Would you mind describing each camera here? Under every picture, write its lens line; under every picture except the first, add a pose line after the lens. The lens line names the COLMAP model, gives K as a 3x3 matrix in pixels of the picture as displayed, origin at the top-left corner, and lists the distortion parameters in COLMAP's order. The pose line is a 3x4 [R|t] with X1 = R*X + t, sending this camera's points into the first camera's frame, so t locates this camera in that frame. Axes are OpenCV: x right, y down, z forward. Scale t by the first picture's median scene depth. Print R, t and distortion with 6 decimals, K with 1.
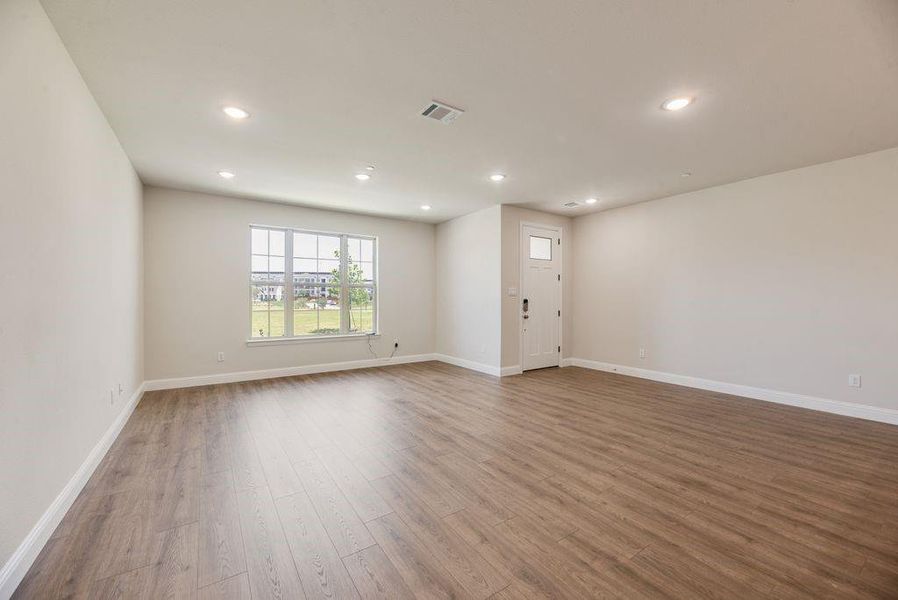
lens RADIAL K [[369.0, 0, 450.3], [0, 369.0, 291.3], [0, 0, 1]] dist [0.001701, 0.000082]
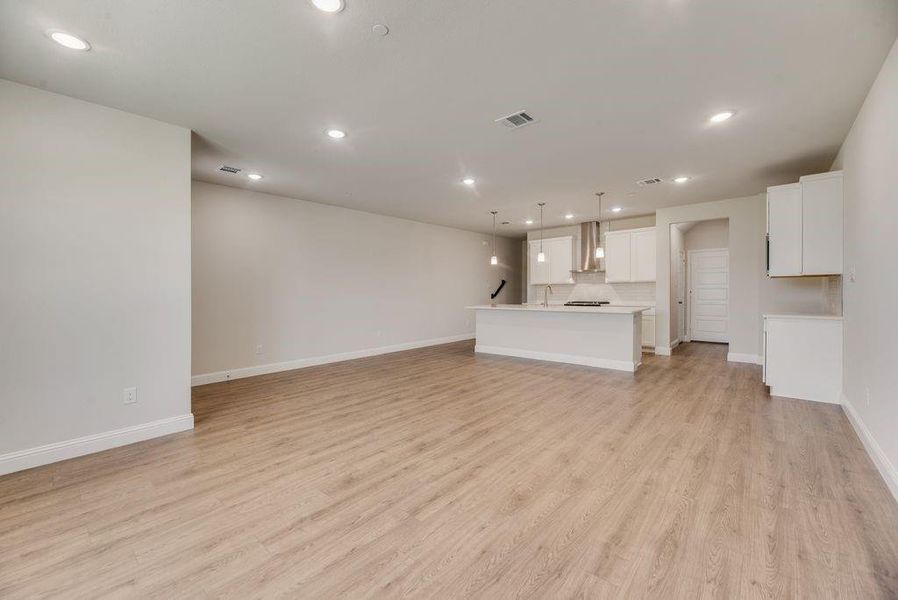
lens RADIAL K [[363.1, 0, 451.0], [0, 363.1, 293.9], [0, 0, 1]] dist [0.000330, 0.000207]
pose [[-0.254952, -0.009969, 0.966902, -0.700750], [-0.006476, 0.999942, 0.008602, 0.013732], [-0.966932, -0.004069, -0.255002, 1.003455]]
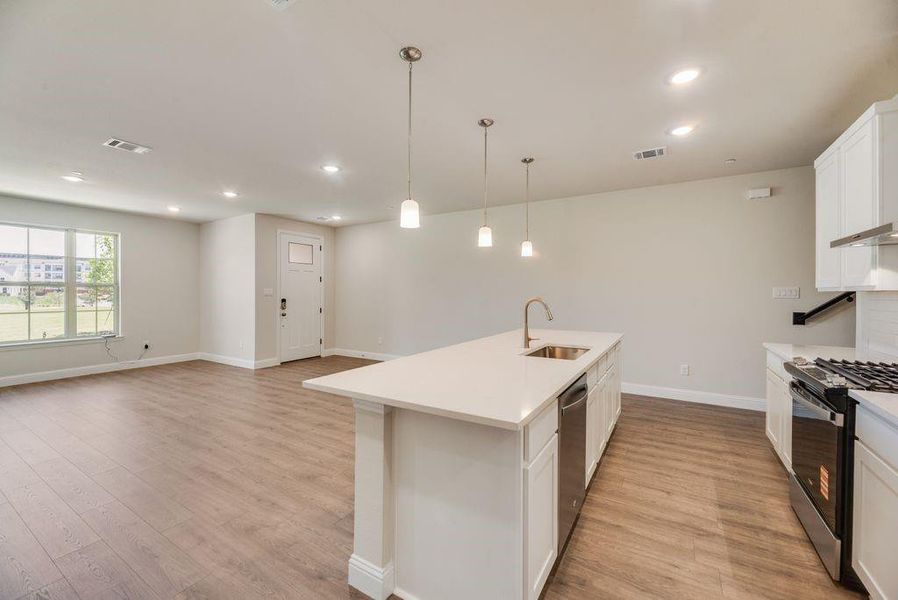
lens RADIAL K [[369.0, 0, 450.3], [0, 369.0, 291.3], [0, 0, 1]] dist [0.001701, 0.000082]
pose [[0.910463, 0.000539, 0.413591, 0.286488], [-0.006996, 0.999876, 0.014098, -0.029466], [-0.413532, -0.015729, 0.910354, -0.331907]]
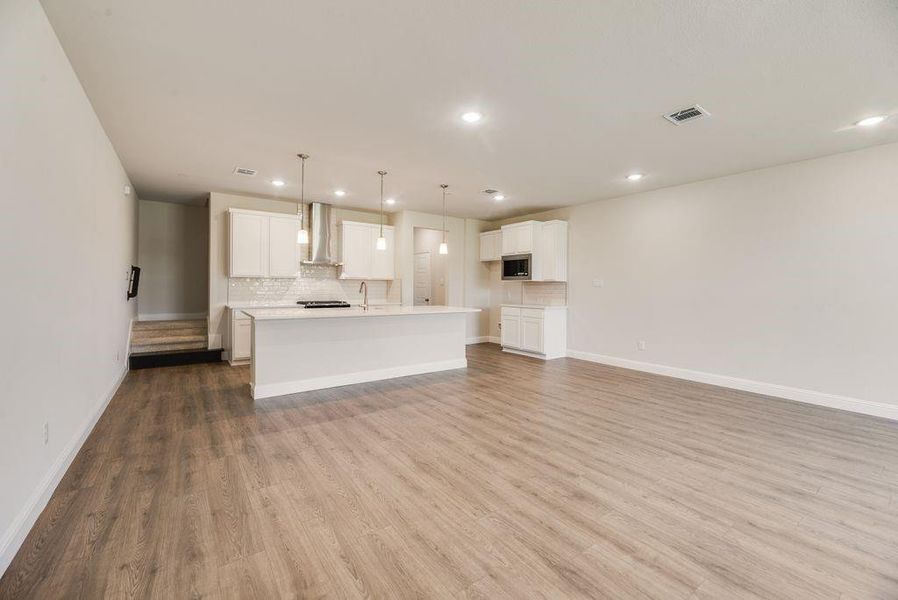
lens RADIAL K [[369.0, 0, 450.3], [0, 369.0, 291.3], [0, 0, 1]] dist [0.001701, 0.000082]
pose [[-0.999306, -0.012886, -0.034948, 0.464262], [-0.012667, 0.999899, -0.006505, 0.025899], [0.035028, -0.006058, -0.999368, 1.395800]]
